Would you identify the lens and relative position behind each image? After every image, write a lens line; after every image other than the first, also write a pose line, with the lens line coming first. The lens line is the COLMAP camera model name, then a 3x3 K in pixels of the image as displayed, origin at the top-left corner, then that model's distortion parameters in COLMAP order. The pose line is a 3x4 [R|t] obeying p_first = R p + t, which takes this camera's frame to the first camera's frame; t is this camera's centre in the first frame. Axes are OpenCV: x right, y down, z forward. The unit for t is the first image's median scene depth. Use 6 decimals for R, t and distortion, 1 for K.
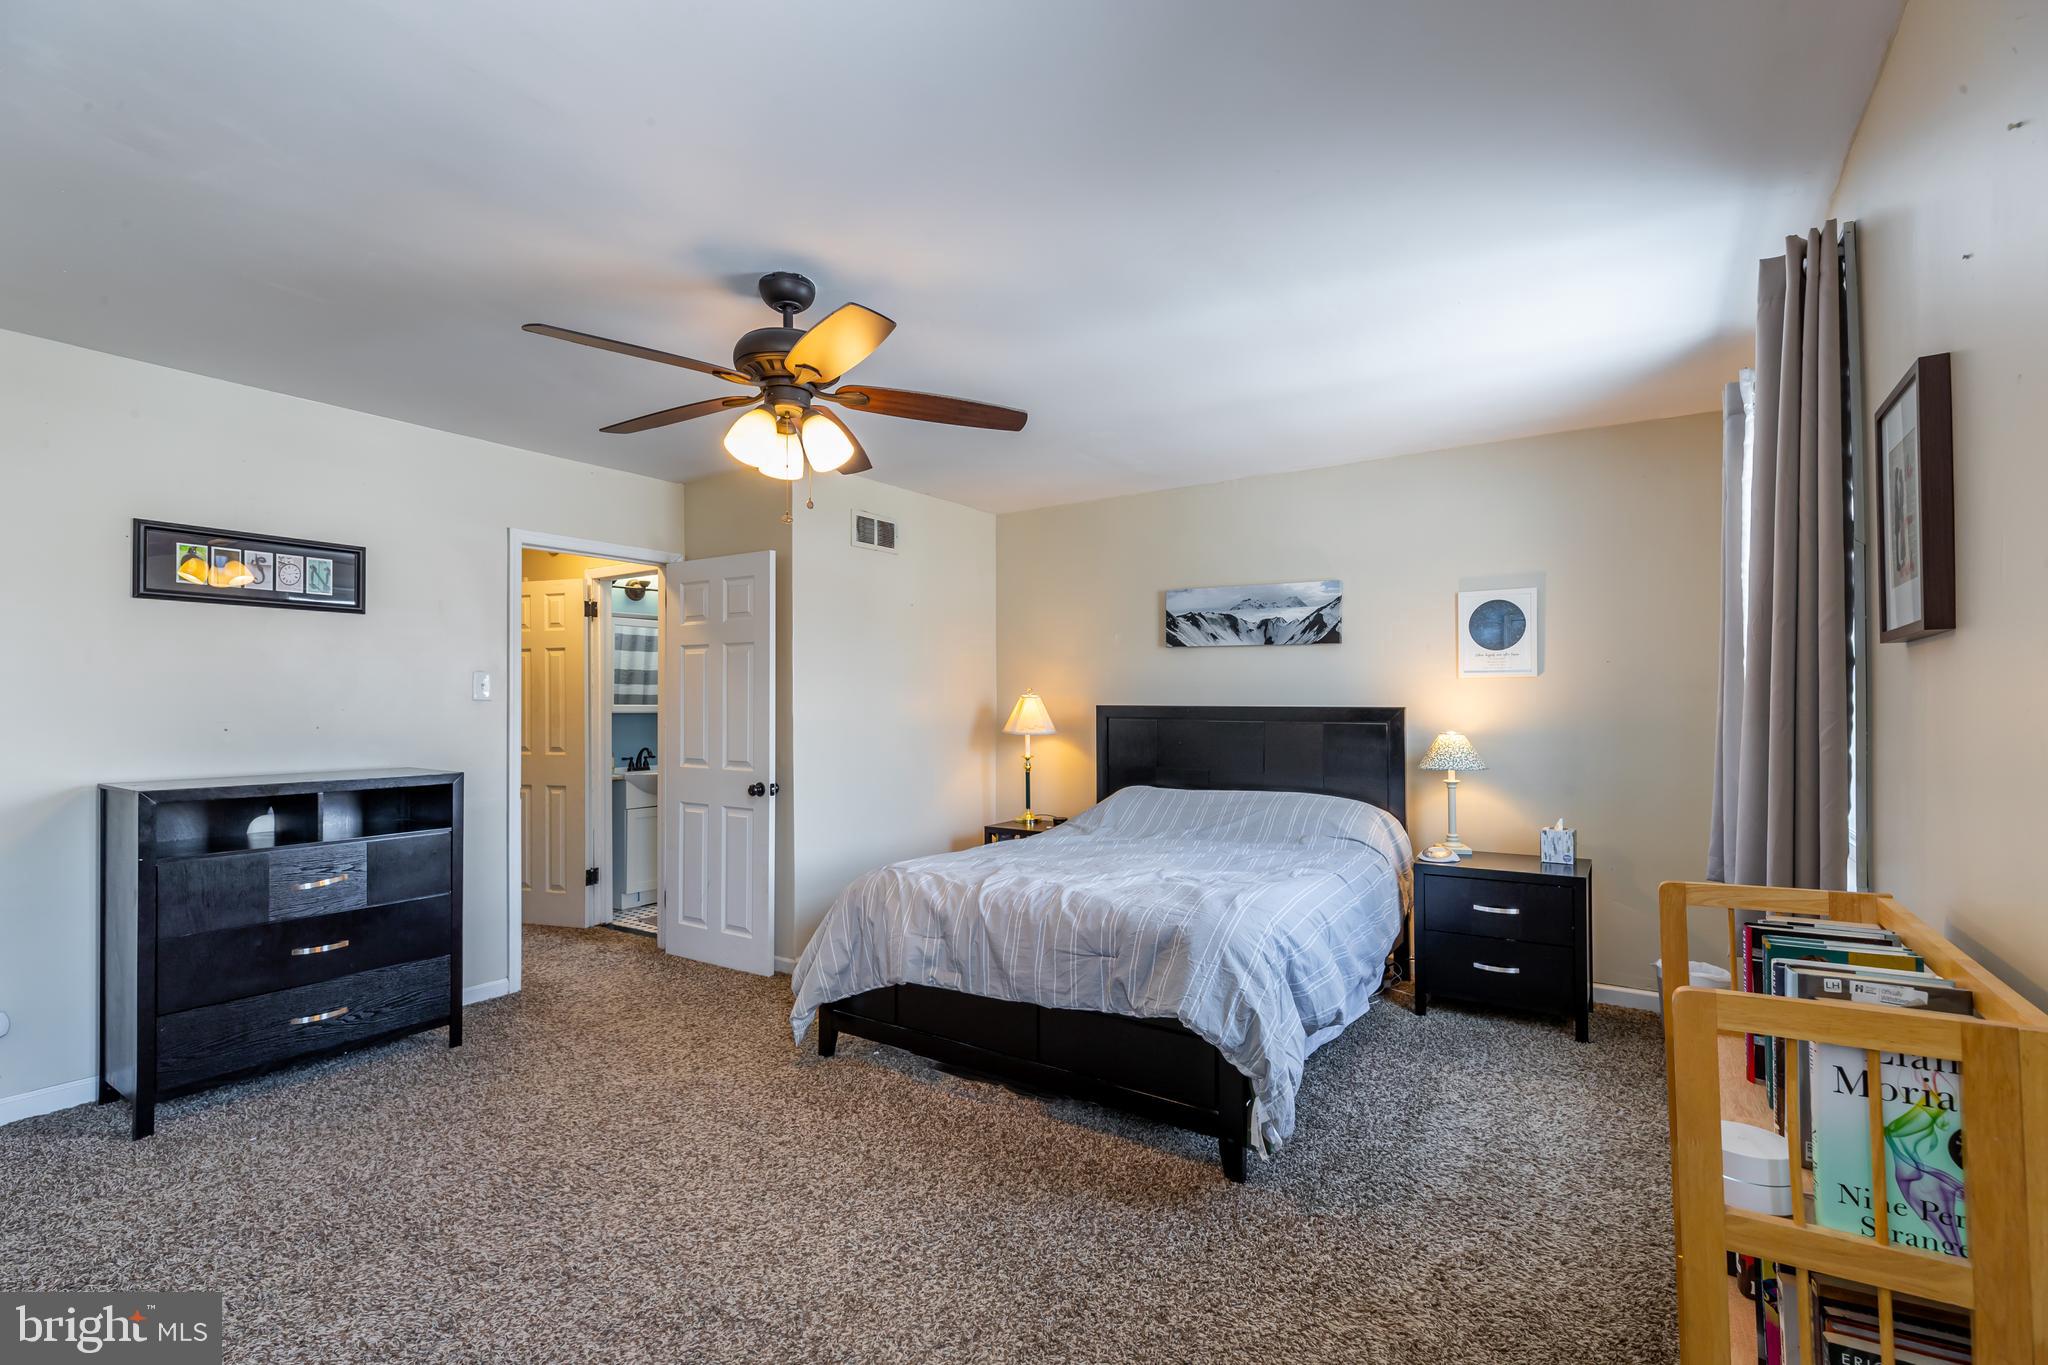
lens RADIAL K [[925.7, 0, 1027.5], [0, 925.7, 696.3], [0, 0, 1]] dist [0.001052, -0.000181]
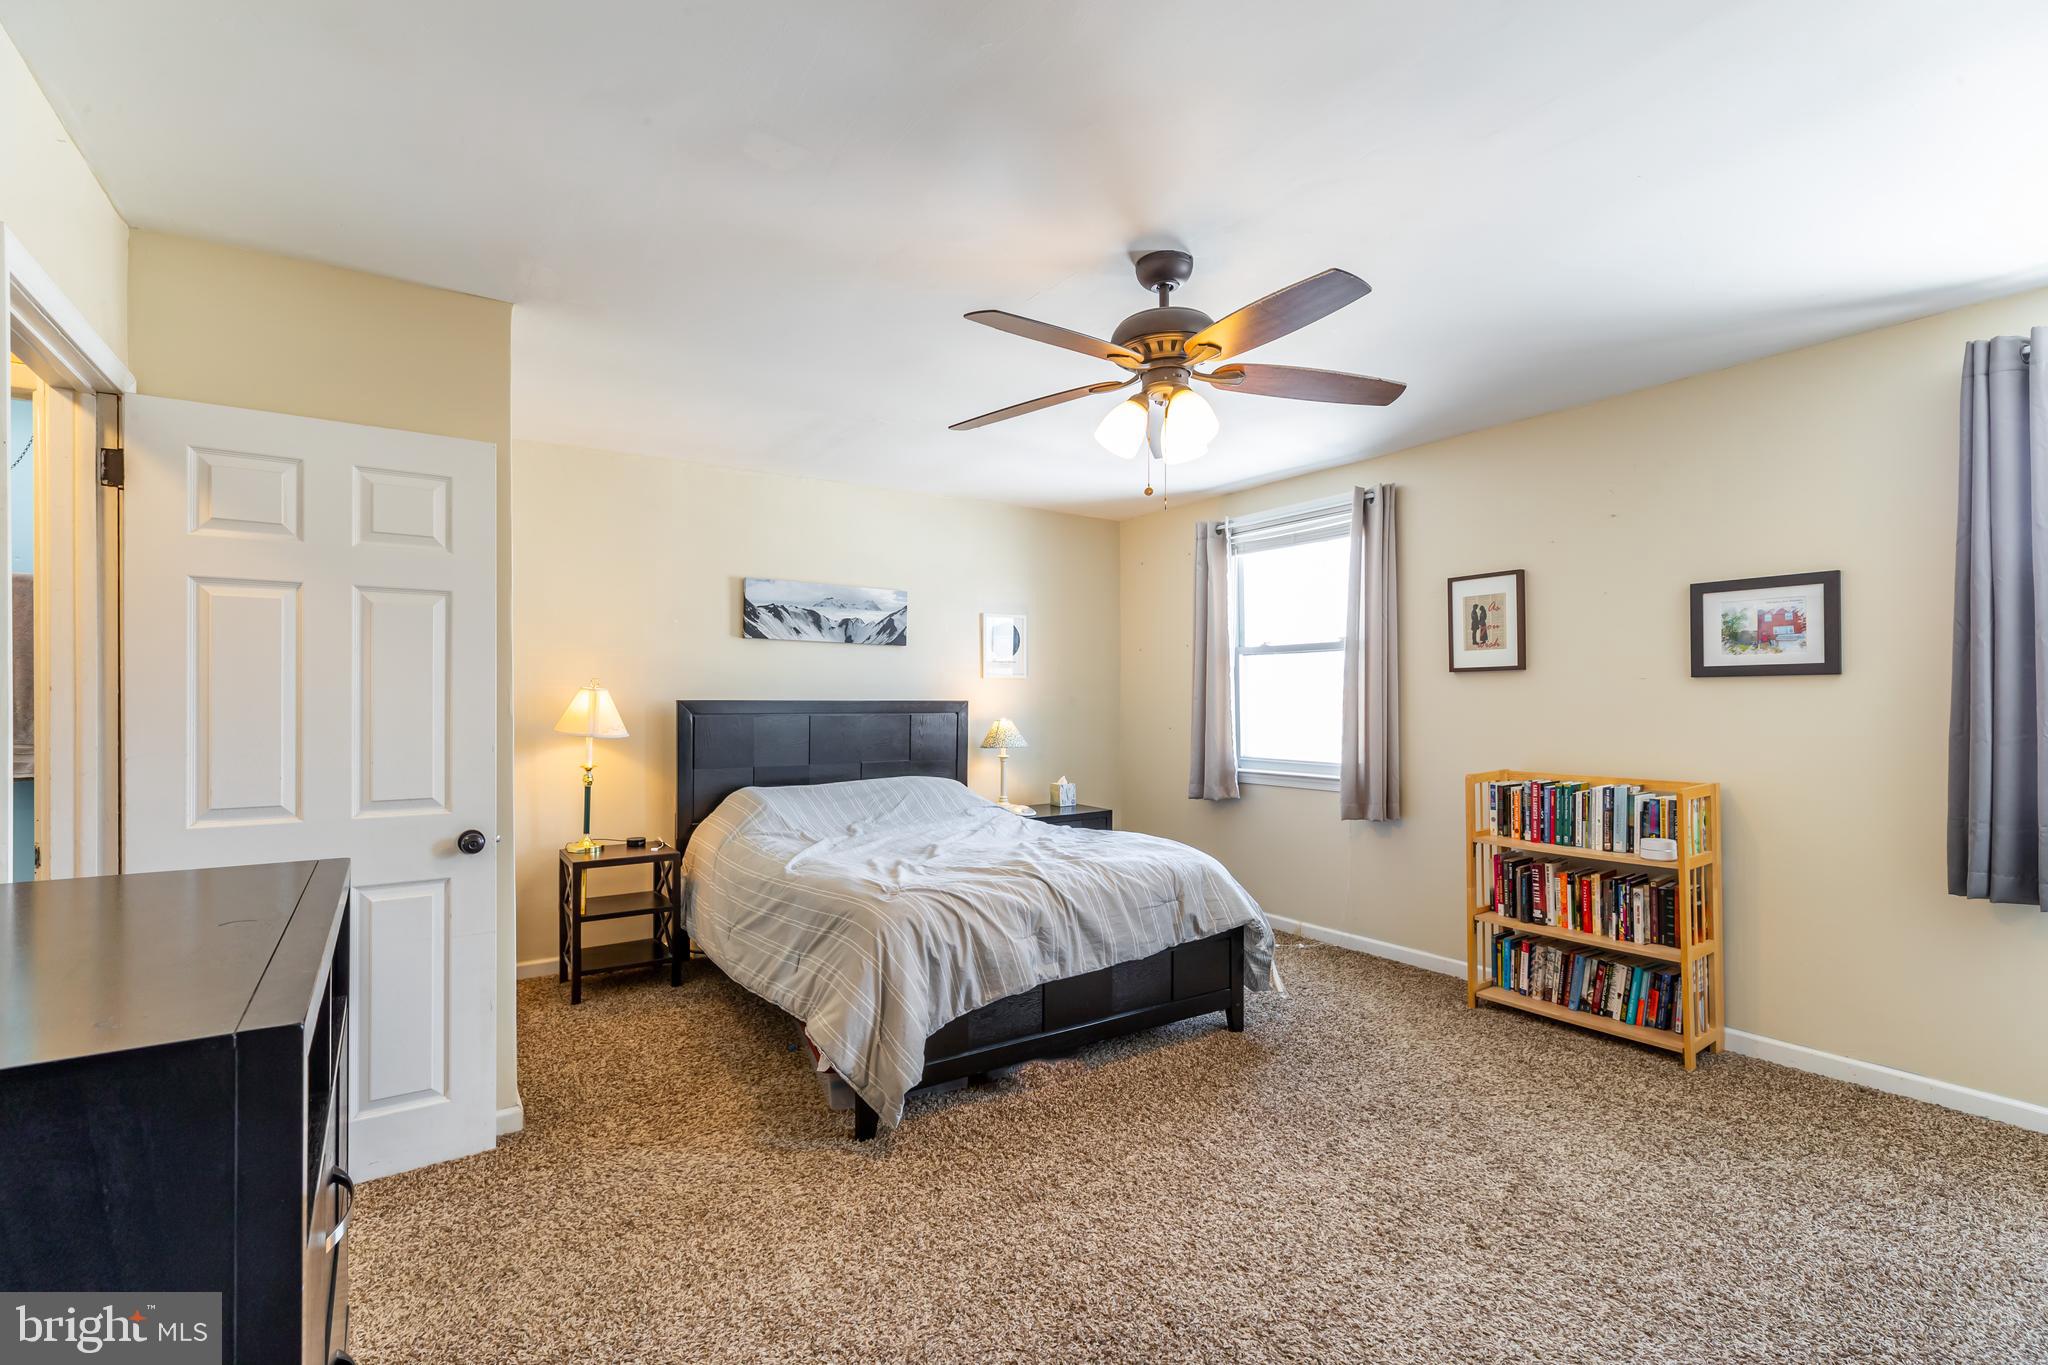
lens RADIAL K [[925.7, 0, 1031.7], [0, 925.7, 686.9], [0, 0, 1]] dist [0.001052, -0.000181]
pose [[0.362180, 0.011912, 0.932032, -0.640860], [-0.007698, 0.999922, -0.009789, 0.003908], [-0.932076, -0.003630, 0.362244, 0.406657]]
